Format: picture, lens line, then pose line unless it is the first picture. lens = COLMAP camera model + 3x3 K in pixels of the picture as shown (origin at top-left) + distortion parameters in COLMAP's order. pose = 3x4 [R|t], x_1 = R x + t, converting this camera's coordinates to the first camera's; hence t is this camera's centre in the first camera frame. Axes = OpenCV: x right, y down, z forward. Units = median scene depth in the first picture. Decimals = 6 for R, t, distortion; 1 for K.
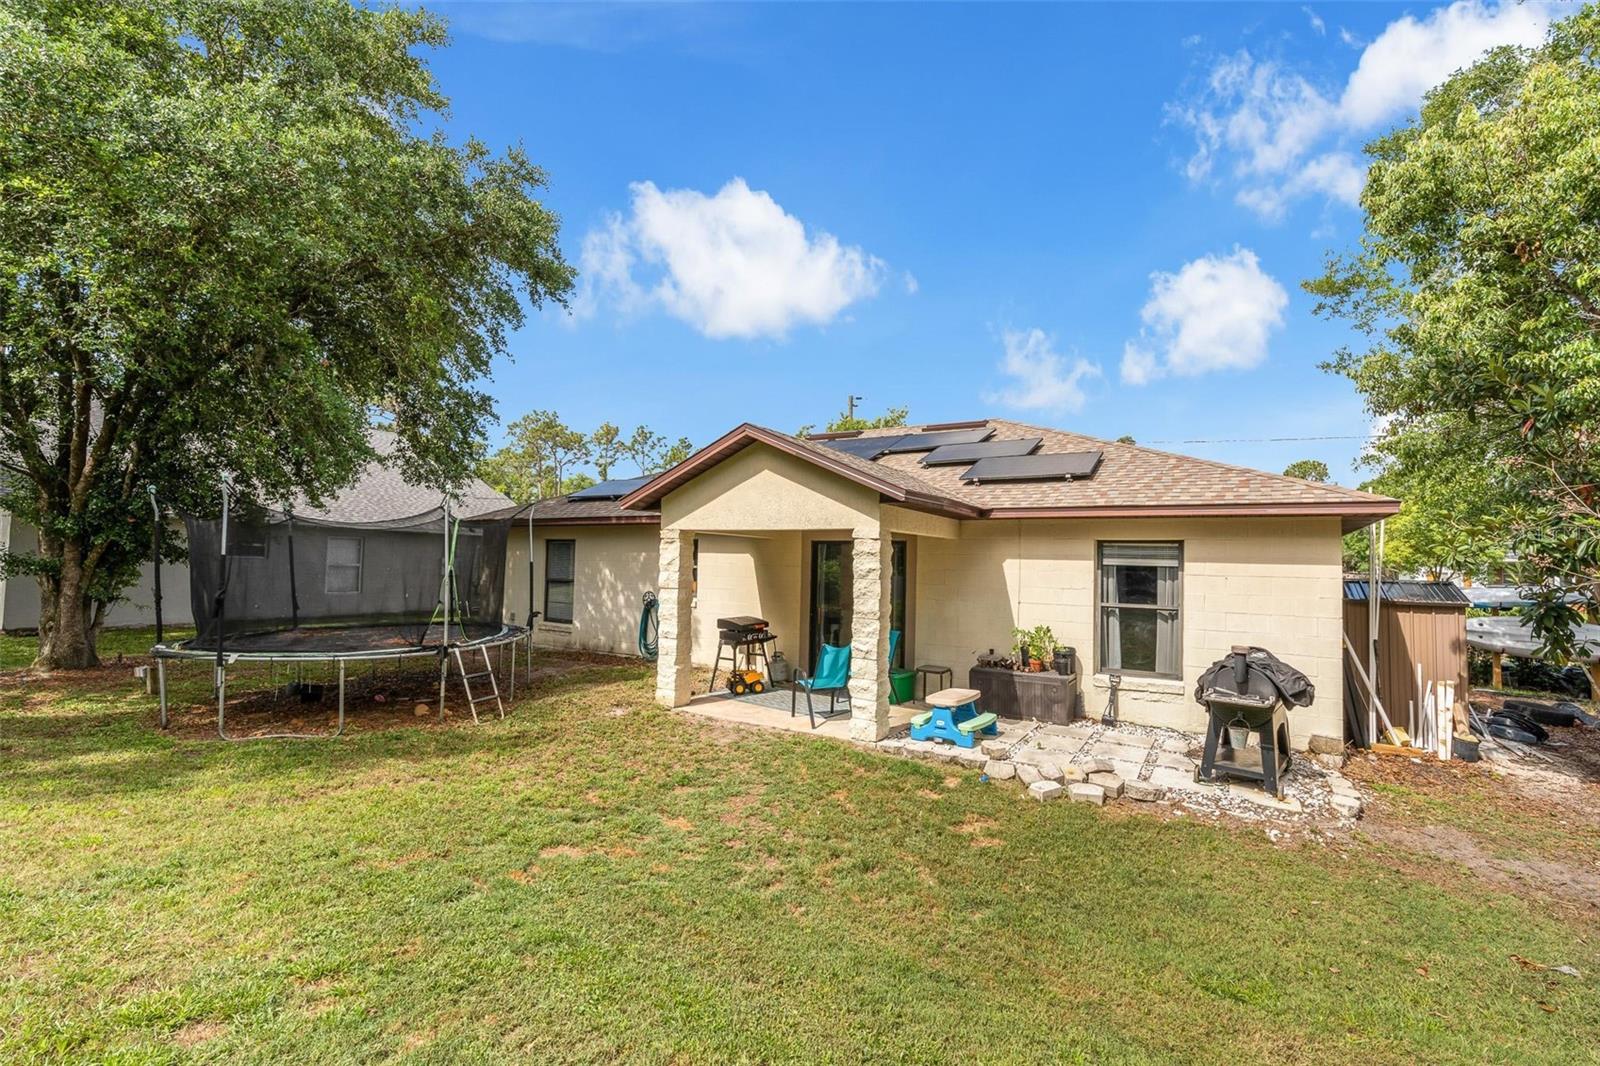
lens RADIAL K [[720.6, 0, 803.4], [0, 720.6, 530.6], [0, 0, 1]] dist [-0.011823, 0.004335]
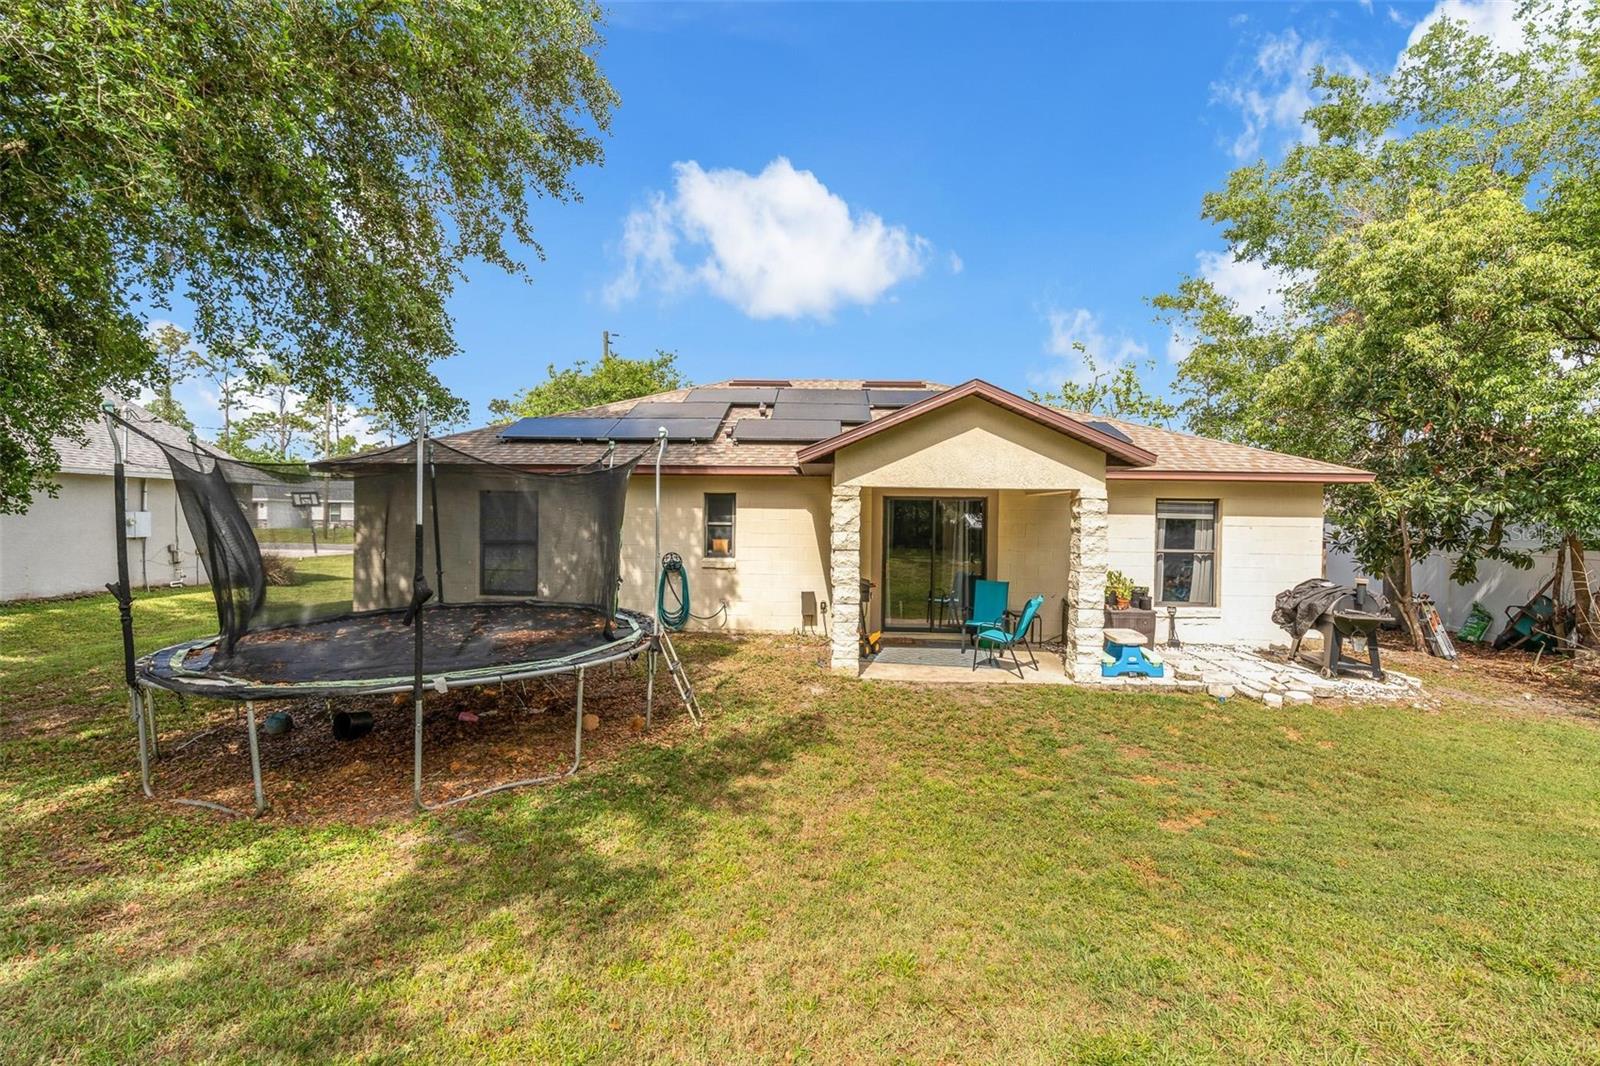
lens RADIAL K [[720.6, 0, 789.5], [0, 720.6, 532.4], [0, 0, 1]] dist [-0.011823, 0.004335]
pose [[0.872385, -0.024166, 0.488222, -0.742993], [-0.014721, 0.997025, 0.075654, -0.011838], [-0.488598, -0.073187, 0.869434, 0.248741]]
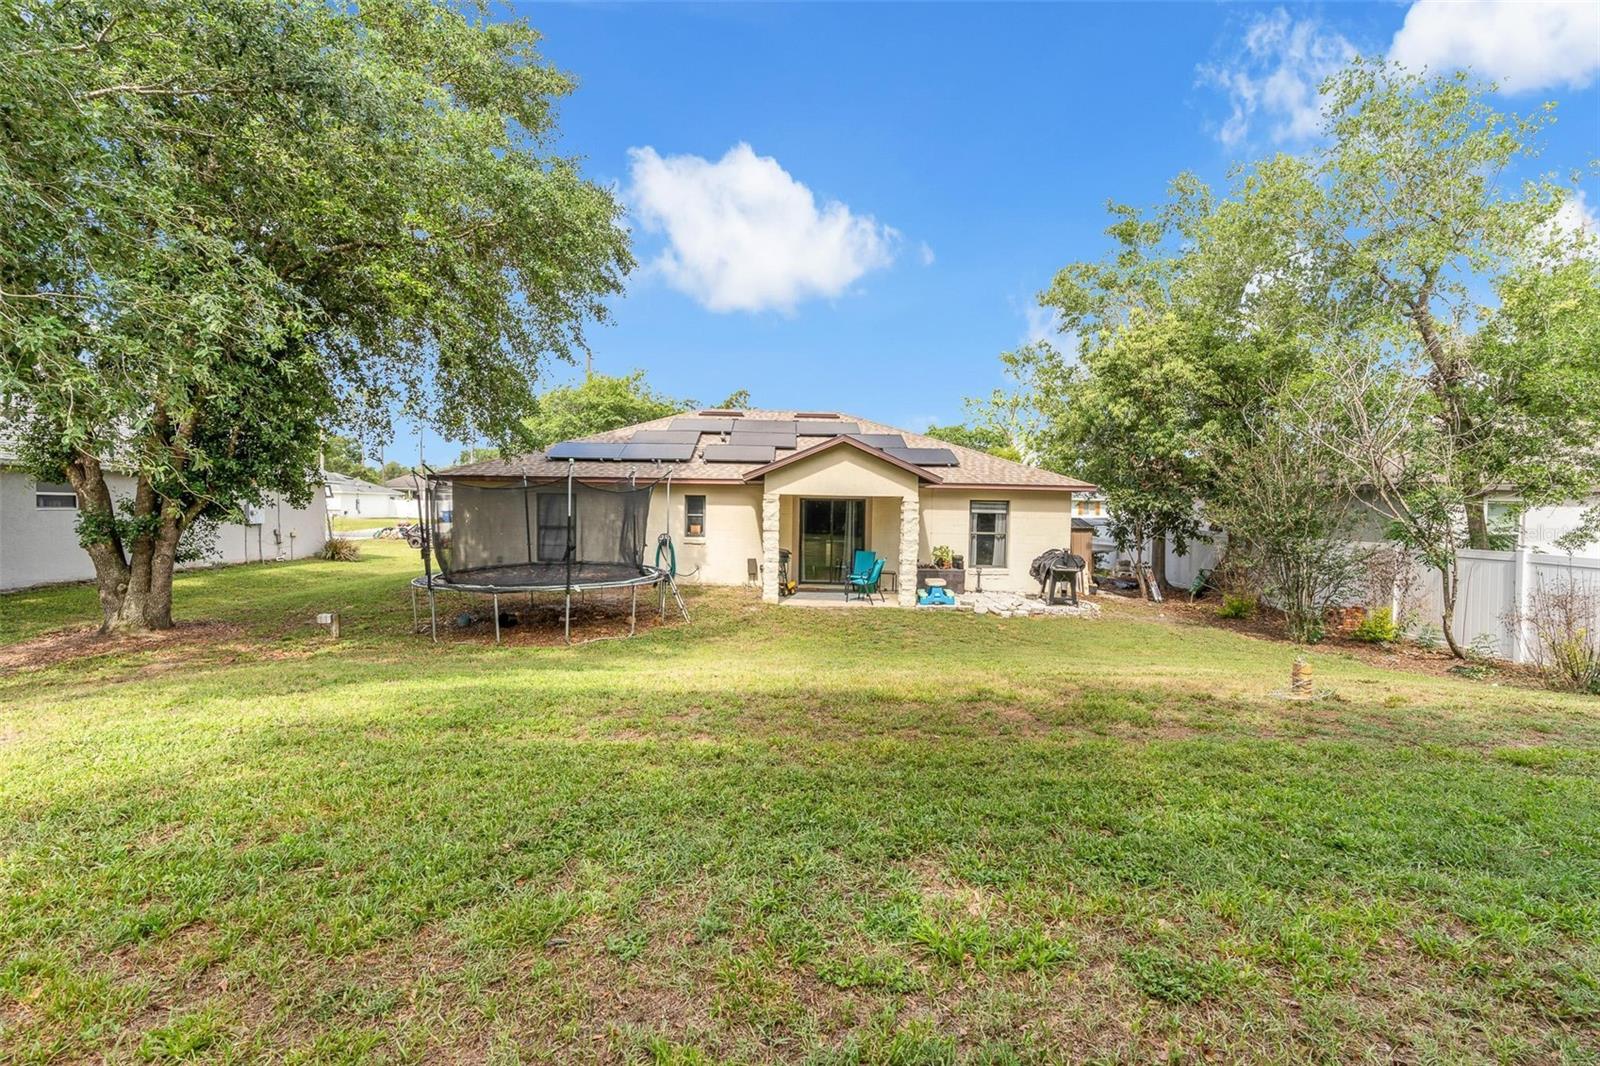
lens RADIAL K [[720.6, 0, 802.1], [0, 720.6, 541.2], [0, 0, 1]] dist [-0.011823, 0.004335]
pose [[0.835618, -0.035206, 0.548181, -1.065023], [-0.022987, 0.994829, 0.098932, -0.059548], [-0.548829, -0.095270, 0.830488, -0.383784]]
